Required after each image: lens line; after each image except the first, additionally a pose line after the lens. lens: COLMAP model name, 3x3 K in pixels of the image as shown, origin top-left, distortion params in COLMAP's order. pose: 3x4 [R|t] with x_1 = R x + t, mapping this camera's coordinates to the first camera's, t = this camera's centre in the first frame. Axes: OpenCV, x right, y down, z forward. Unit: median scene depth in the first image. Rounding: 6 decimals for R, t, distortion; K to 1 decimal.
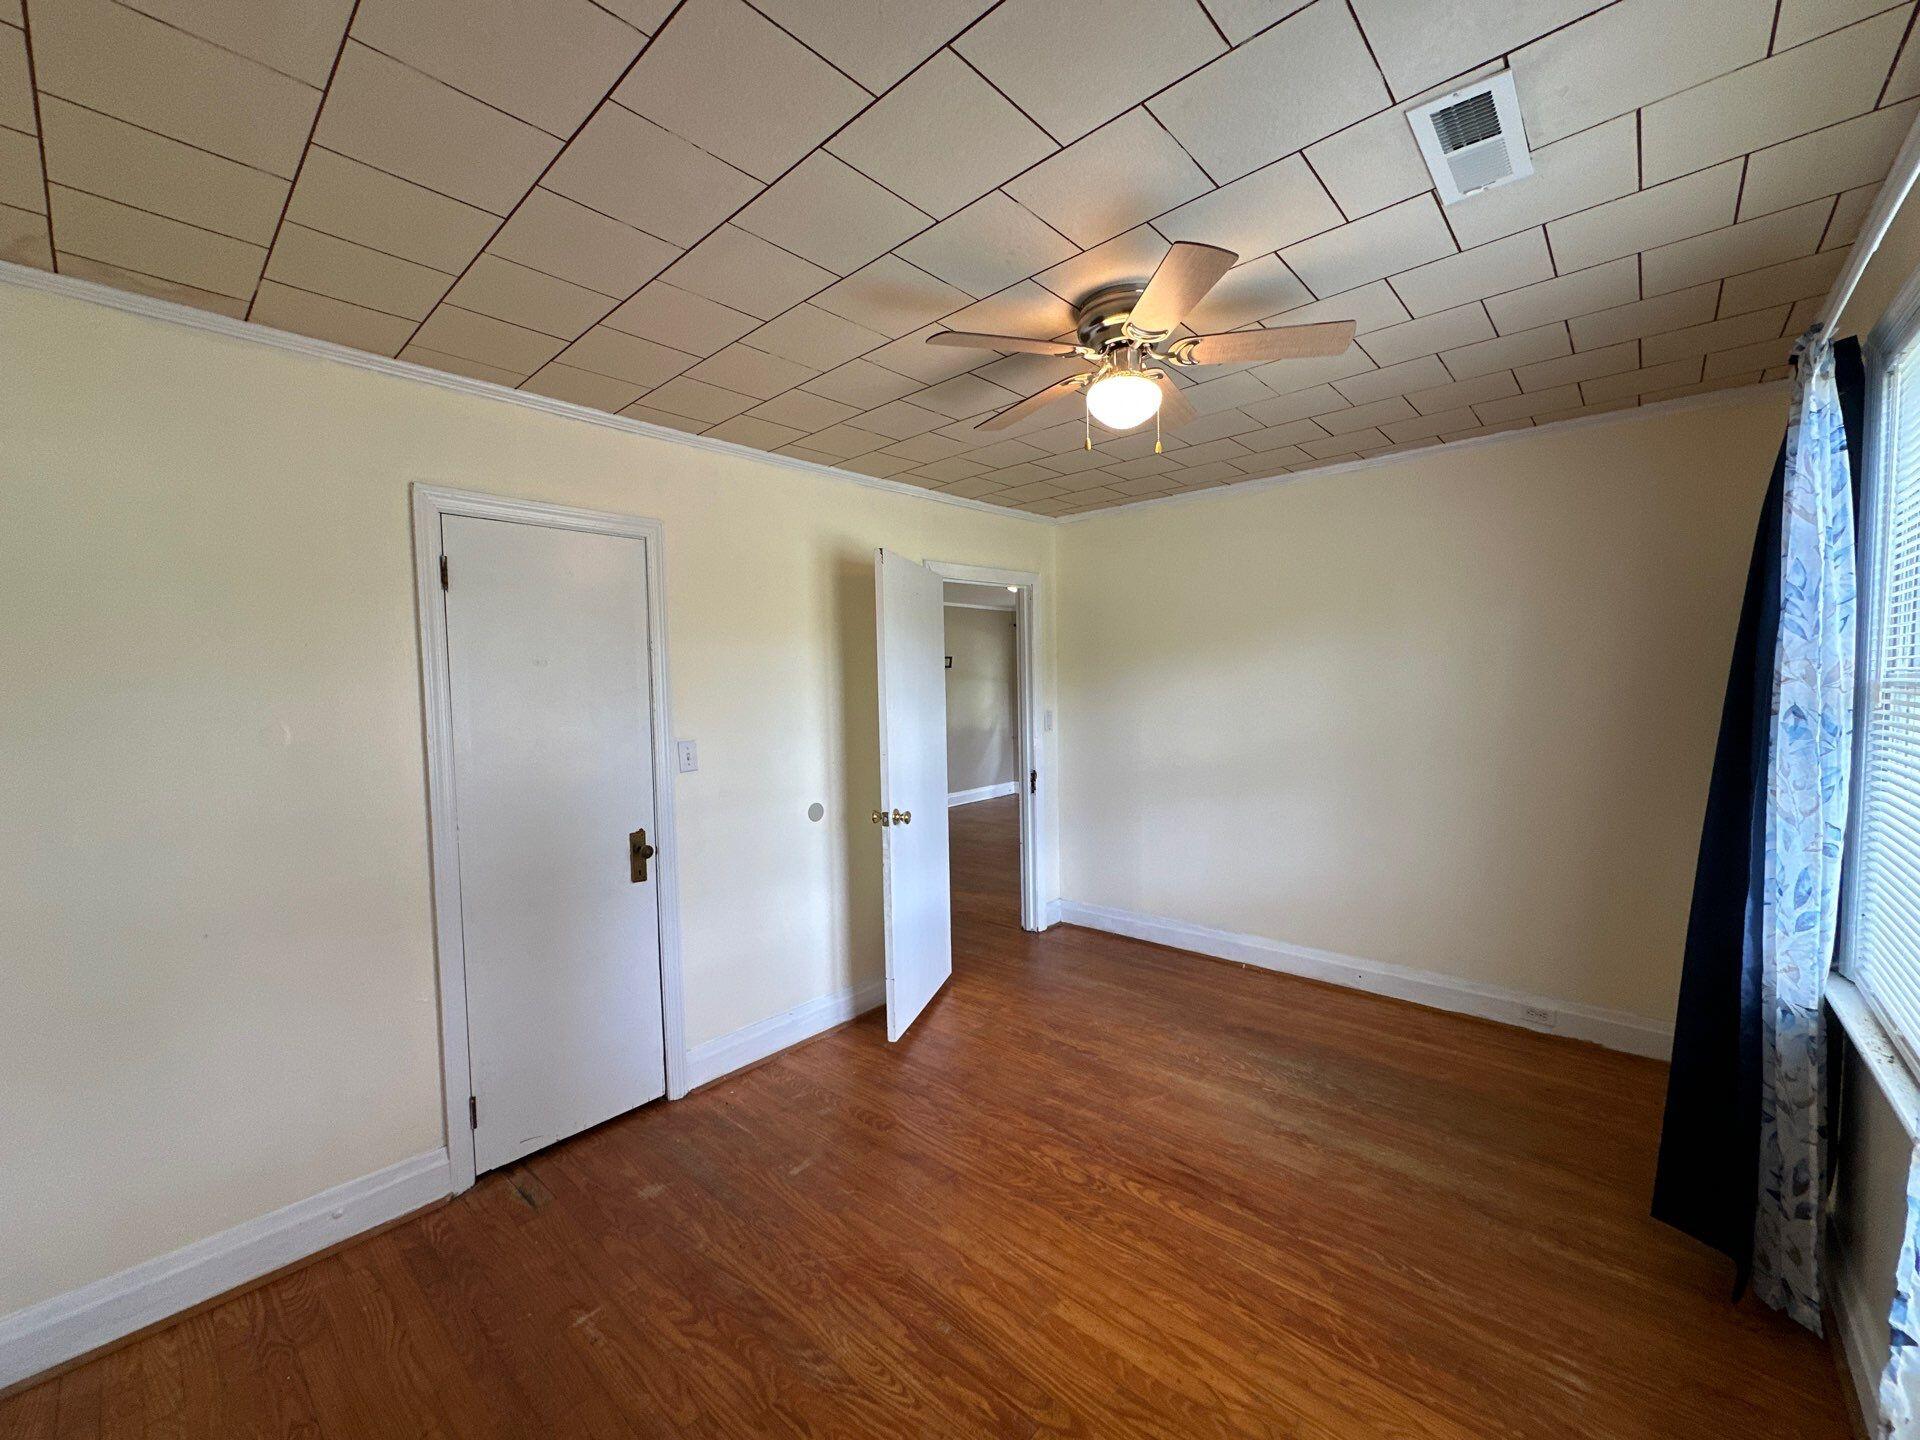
lens RADIAL K [[764.9, 0, 960.9], [0, 764.9, 722.0], [0, 0, 1]] dist [-0.002701, 0.000354]
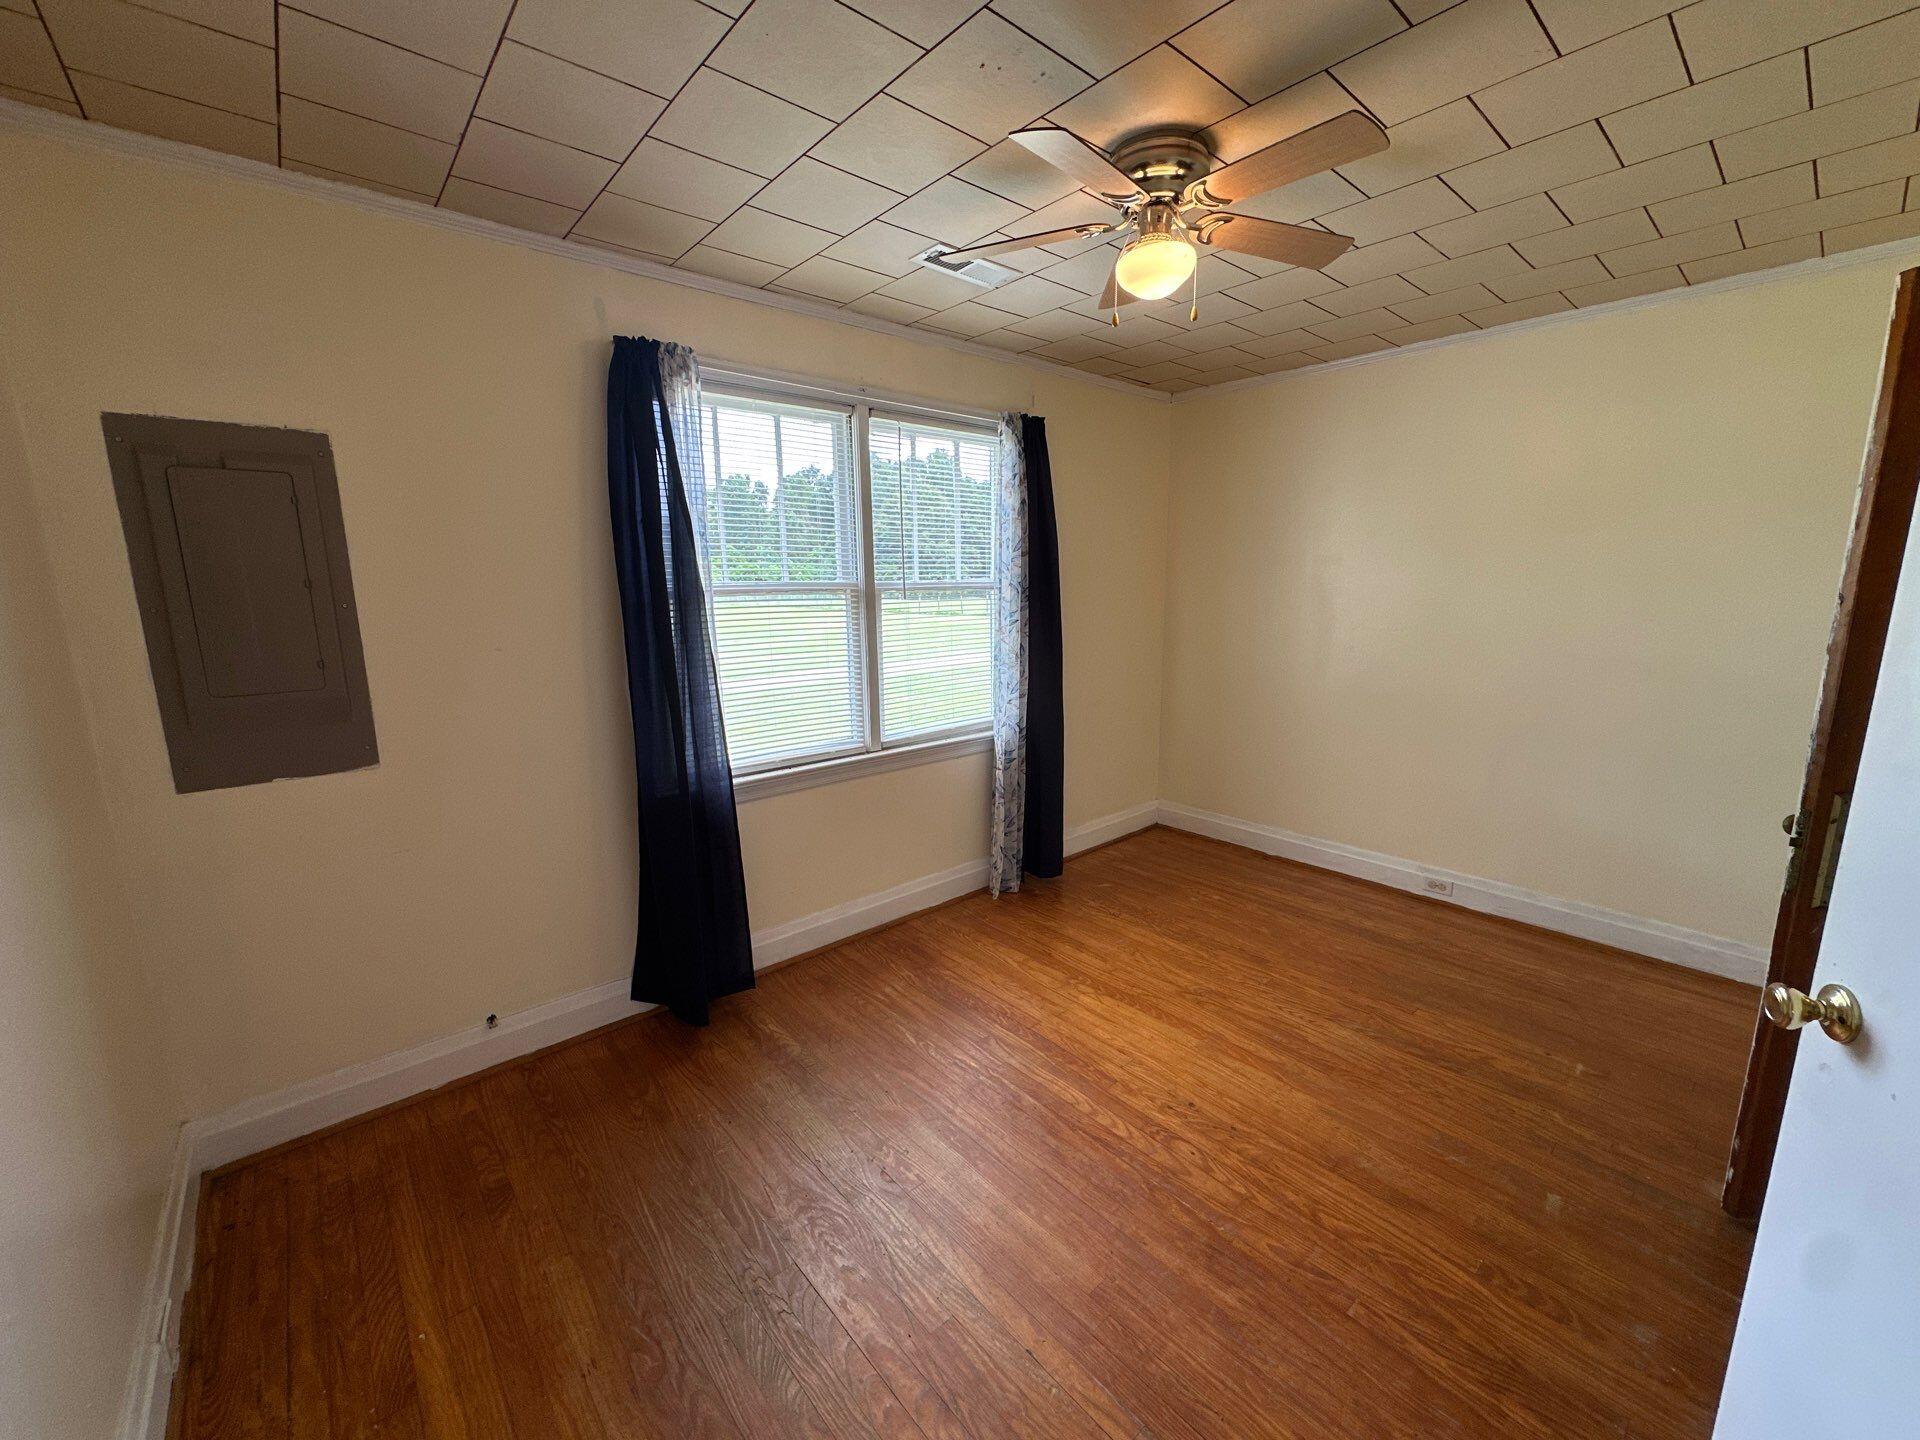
lens RADIAL K [[764.9, 0, 959.2], [0, 764.9, 717.1], [0, 0, 1]] dist [-0.002701, 0.000354]
pose [[-0.991982, 0.013536, 0.125651, 0.313171], [0.042802, 0.971472, 0.233258, -0.108899], [-0.118909, 0.236766, -0.964263, 1.901479]]
